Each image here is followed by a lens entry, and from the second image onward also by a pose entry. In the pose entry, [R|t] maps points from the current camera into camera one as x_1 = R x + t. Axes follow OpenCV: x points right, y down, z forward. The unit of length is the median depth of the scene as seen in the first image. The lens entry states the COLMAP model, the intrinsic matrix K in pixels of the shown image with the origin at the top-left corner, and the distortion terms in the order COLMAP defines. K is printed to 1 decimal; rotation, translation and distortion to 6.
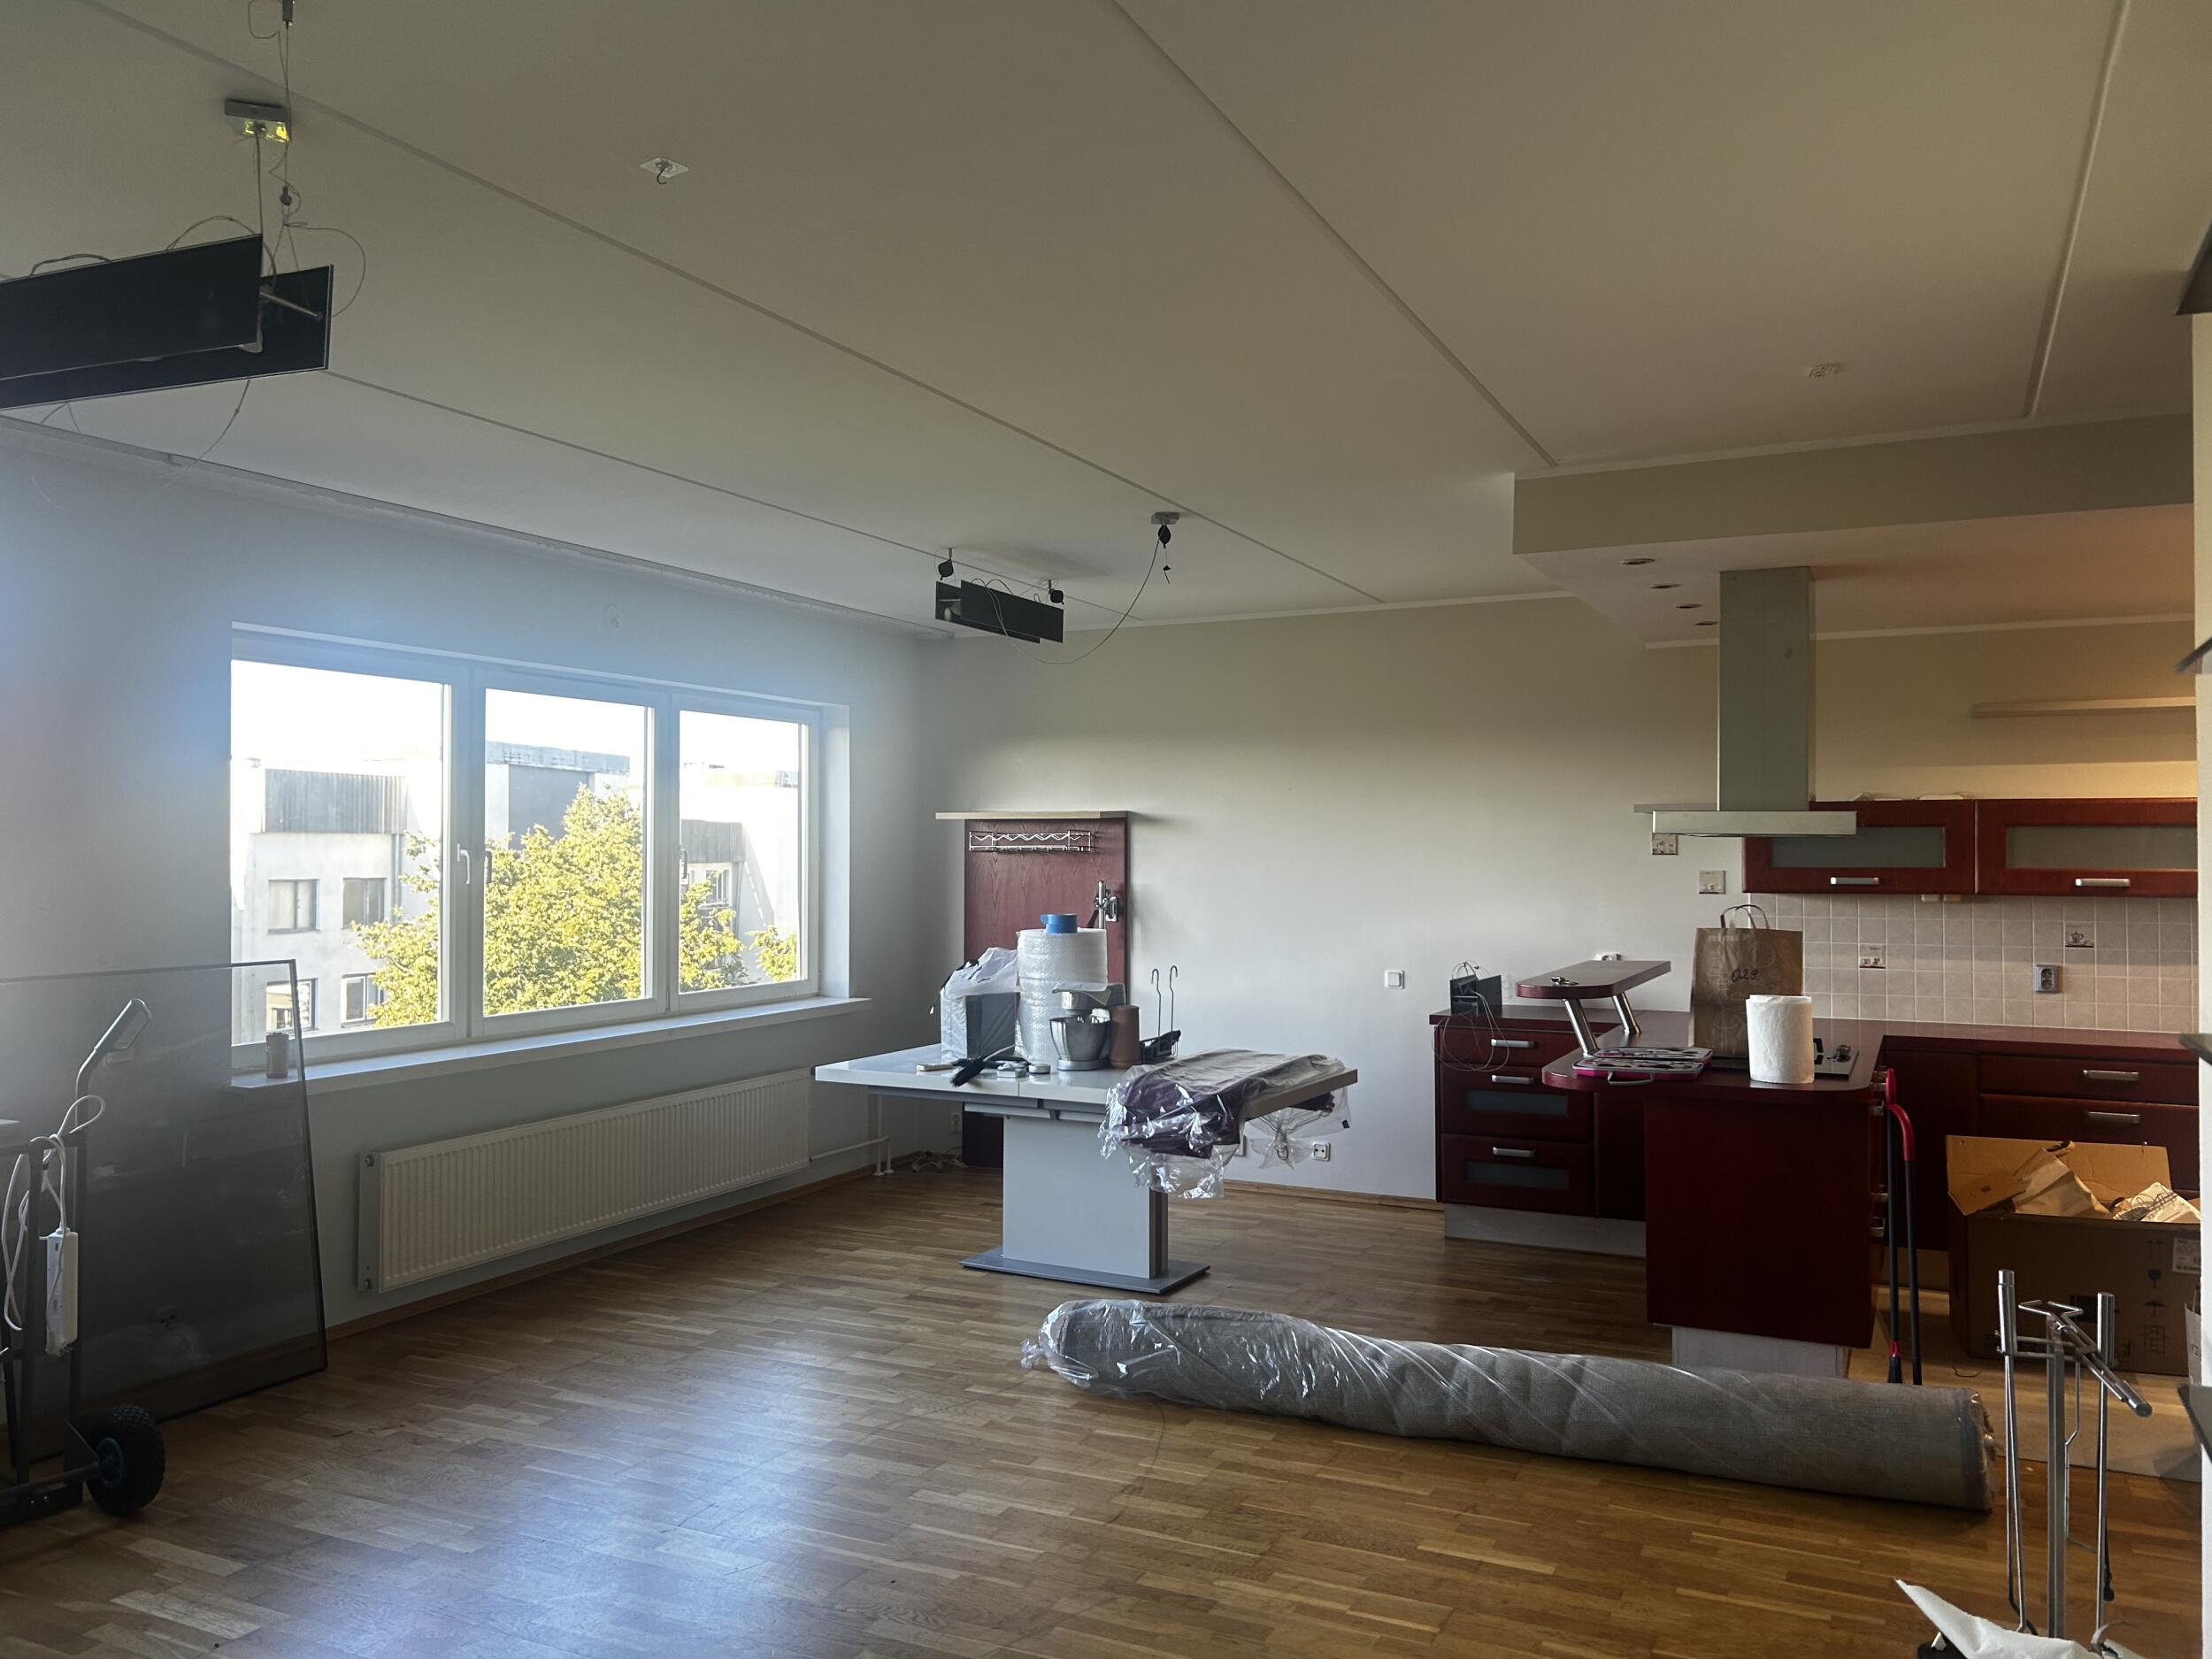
lens RADIAL K [[1707.3, 0, 1106.4], [0, 1707.3, 824.2], [0, 0, 1]] dist [0.036485, -0.011592]
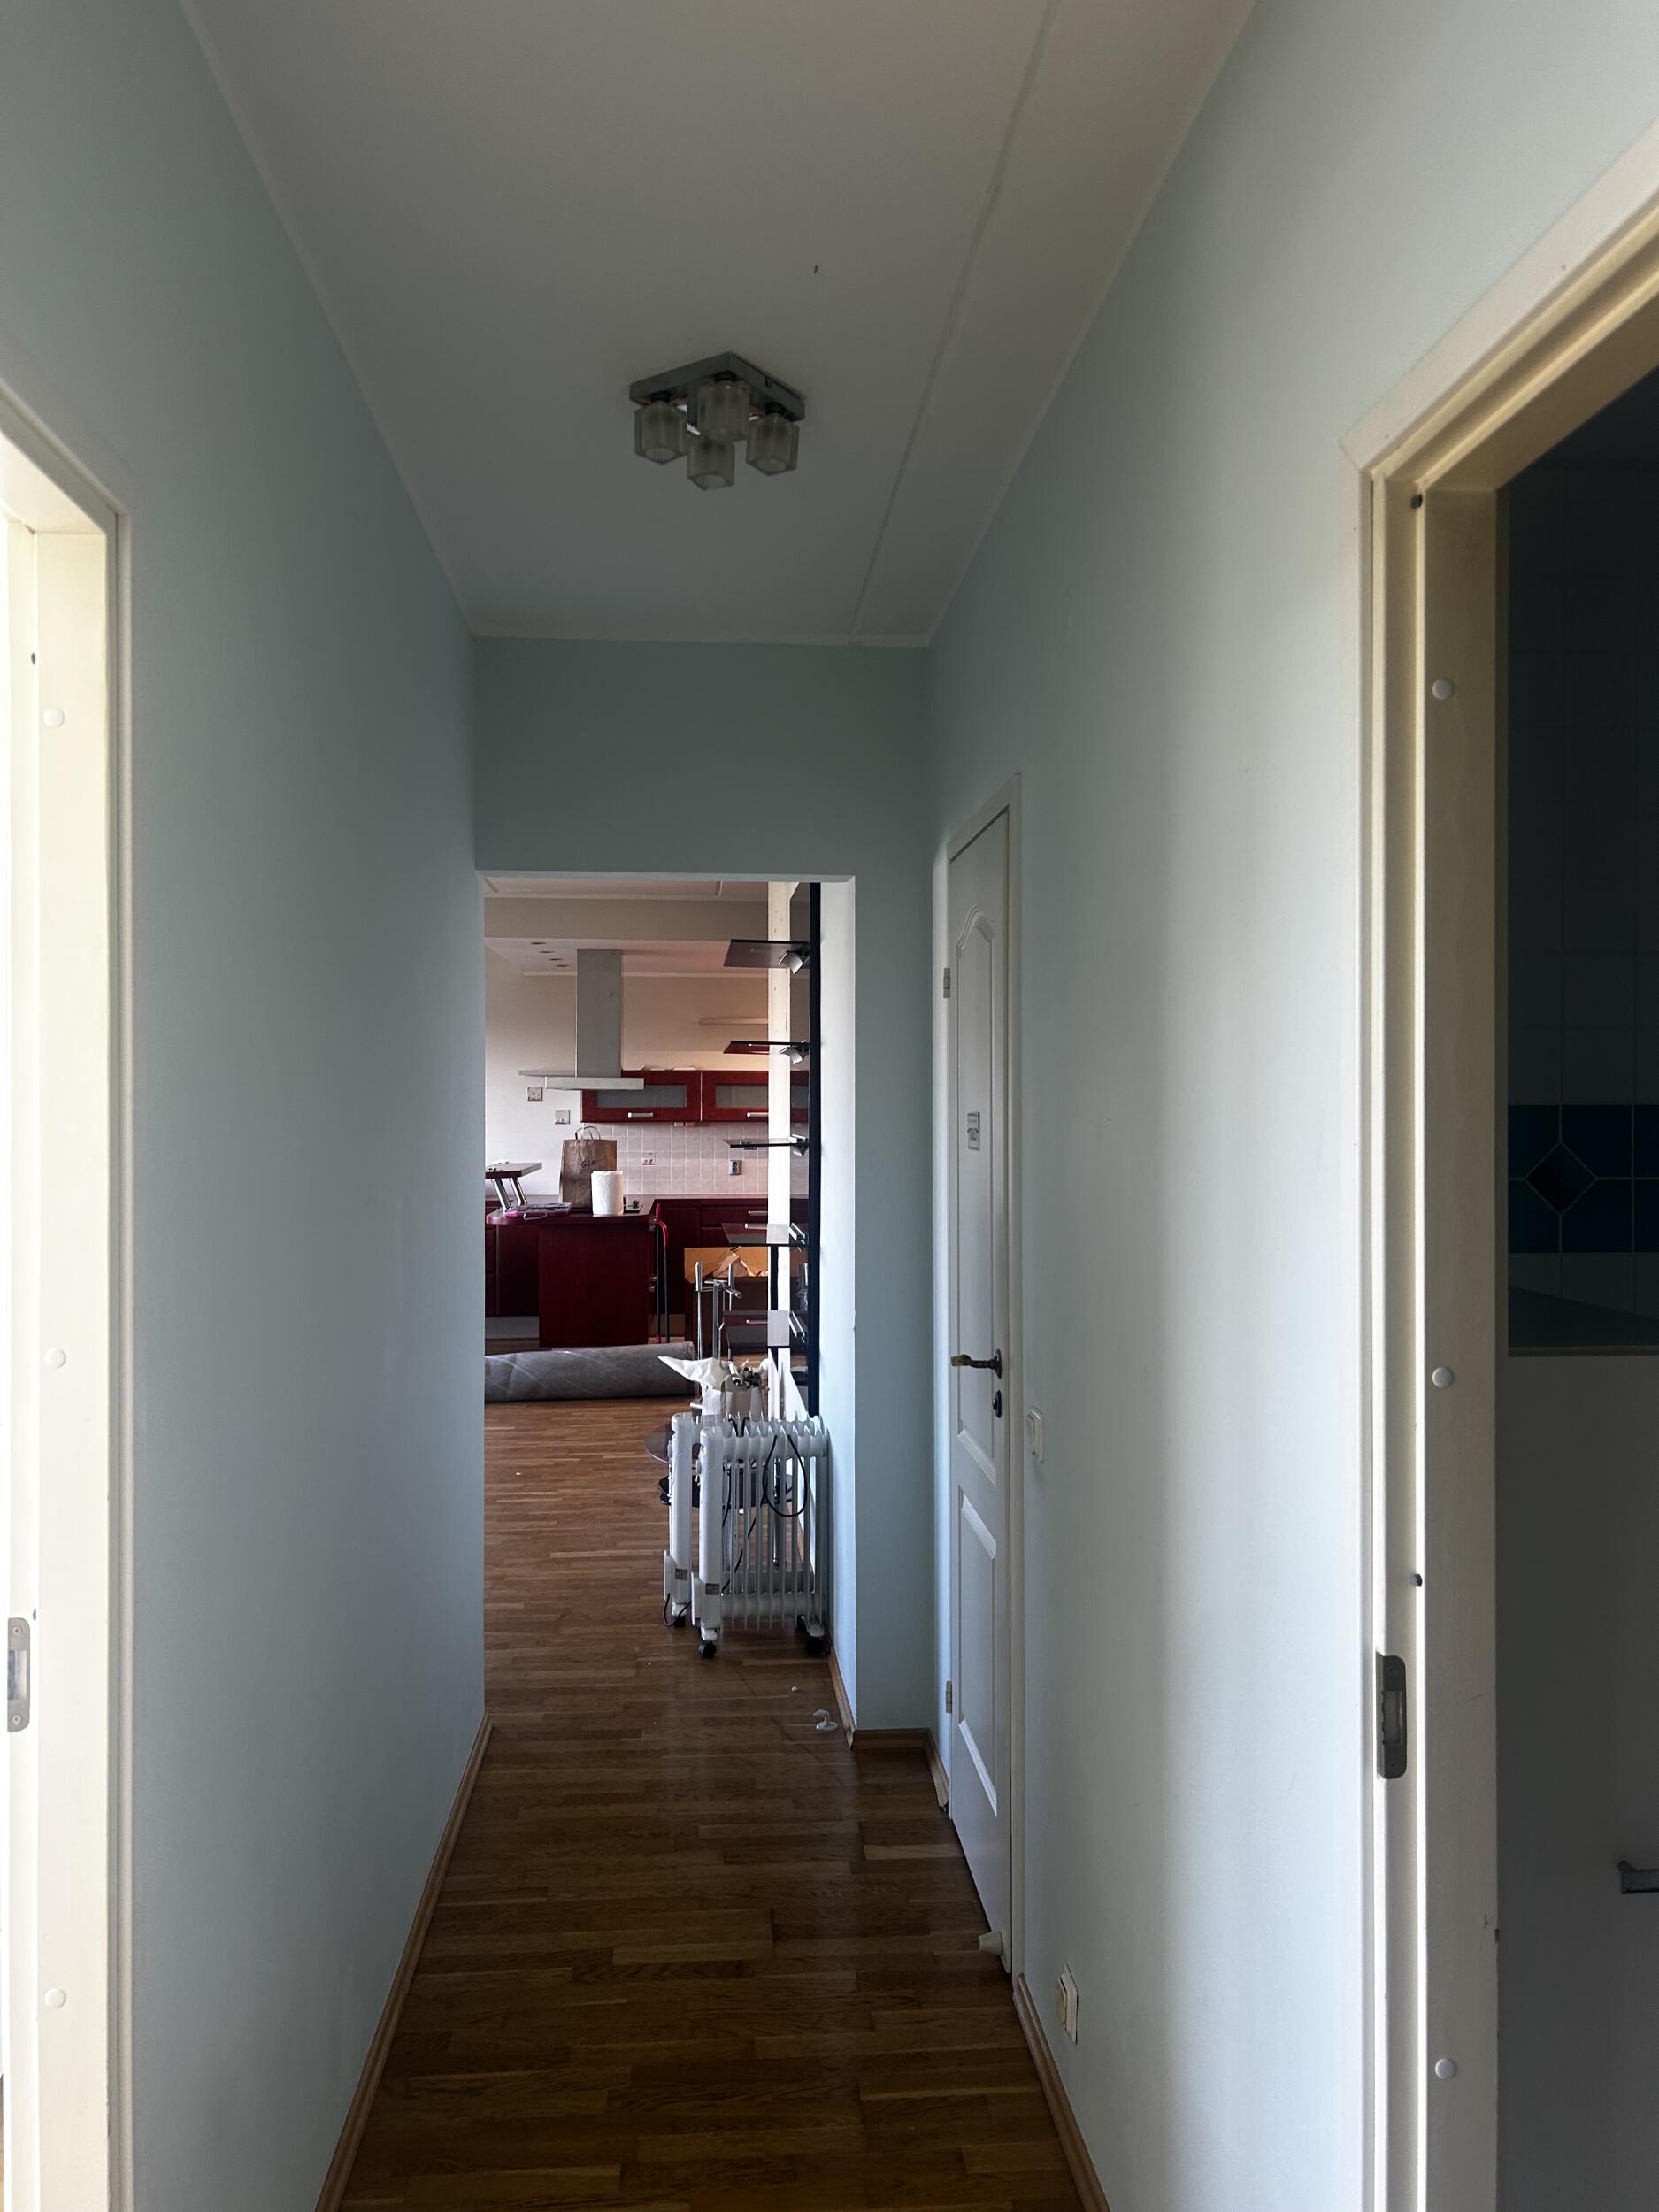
lens RADIAL K [[1707.3, 0, 830.7], [0, 1707.3, 1099.7], [0, 0, 1]] dist [0.036485, -0.011592]
pose [[0.863407, 0.001182, 0.504506, -0.333025], [-0.008400, 0.999892, 0.012032, -0.006853], [-0.504437, -0.014626, 0.863324, -0.726187]]
